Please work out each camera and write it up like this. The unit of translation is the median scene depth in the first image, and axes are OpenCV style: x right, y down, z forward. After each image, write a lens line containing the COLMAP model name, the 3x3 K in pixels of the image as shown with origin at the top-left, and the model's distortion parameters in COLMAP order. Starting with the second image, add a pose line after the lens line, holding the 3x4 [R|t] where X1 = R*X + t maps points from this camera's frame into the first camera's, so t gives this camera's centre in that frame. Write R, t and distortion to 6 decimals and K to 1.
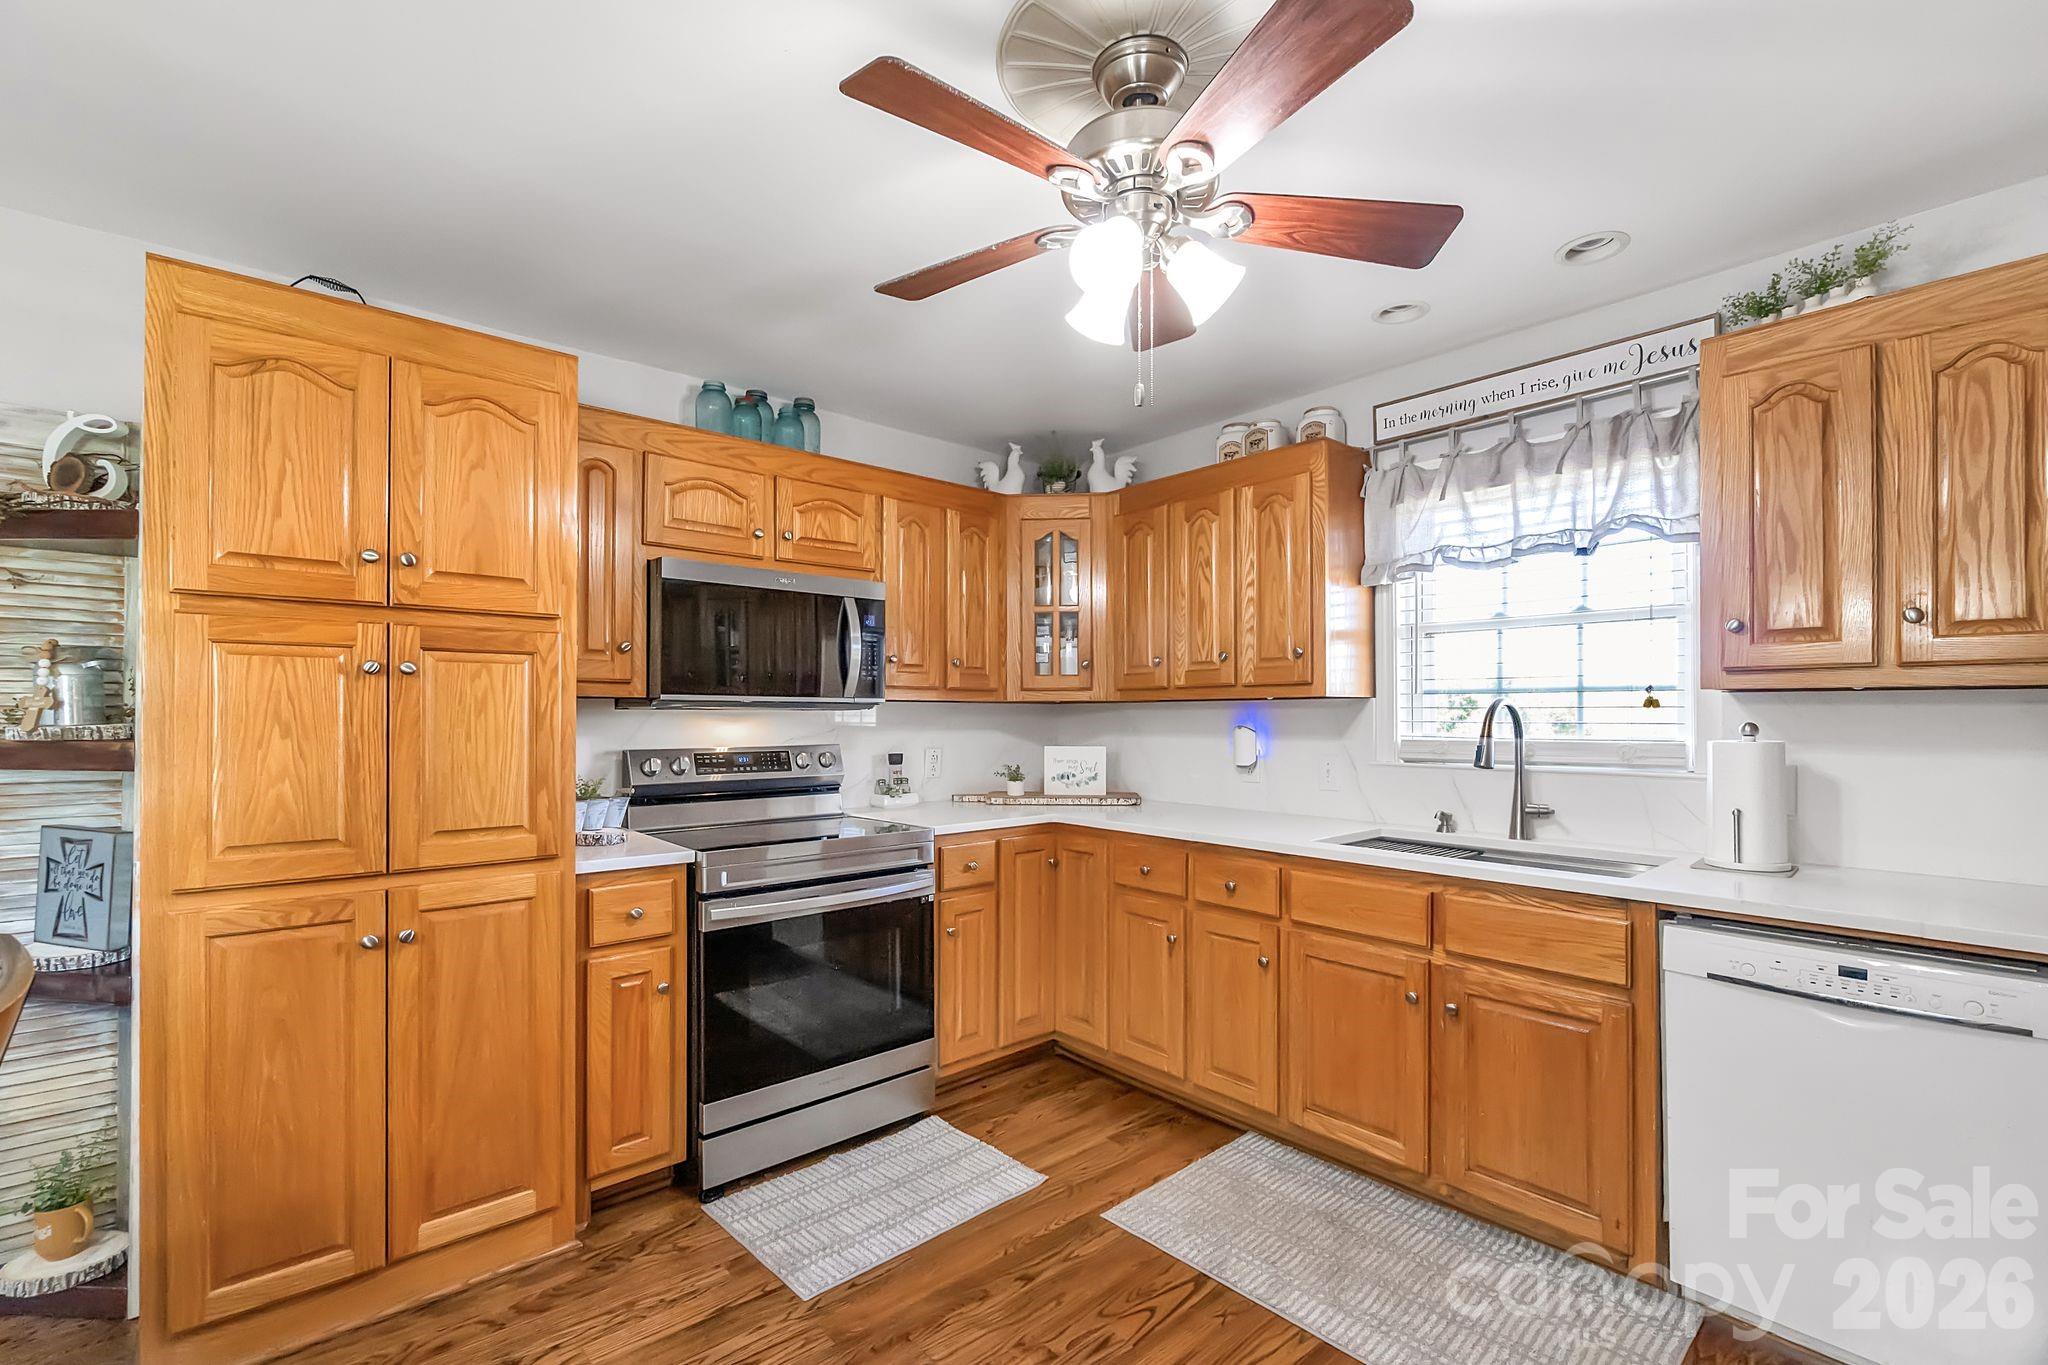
lens RADIAL K [[899.9, 0, 1021.1], [0, 899.9, 702.2], [0, 0, 1]] dist [0.013021, 0.000286]
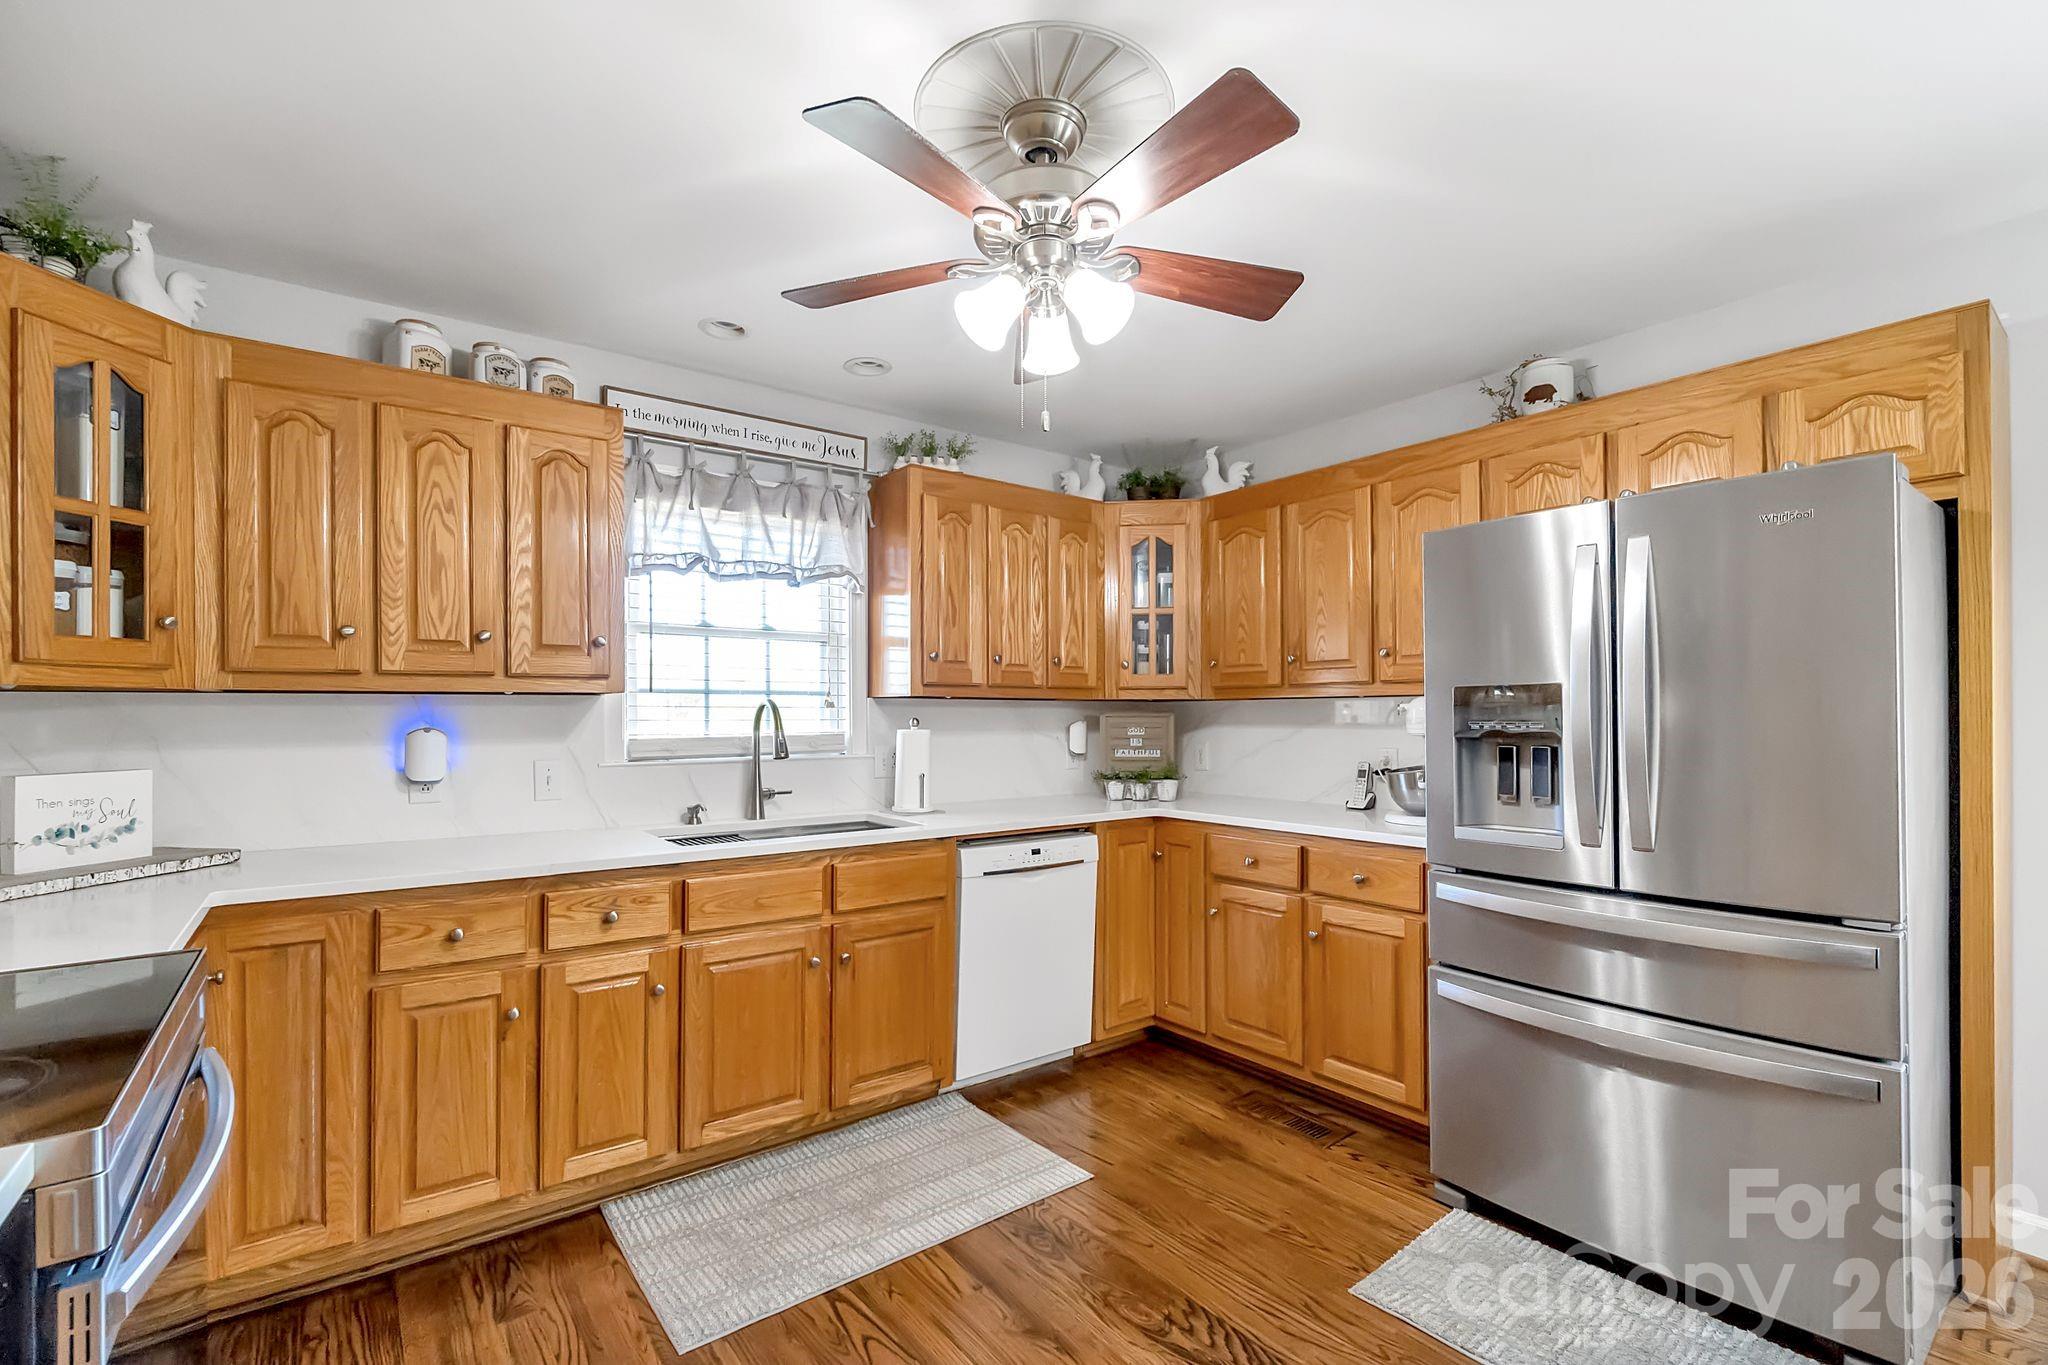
lens RADIAL K [[899.9, 0, 1018.8], [0, 899.9, 700.1], [0, 0, 1]] dist [0.013021, 0.000286]
pose [[0.089227, 0.015717, 0.995887, -0.580156], [-0.011142, 0.999829, -0.014781, 0.011056], [-0.995949, -0.009777, 0.089387, 0.555927]]
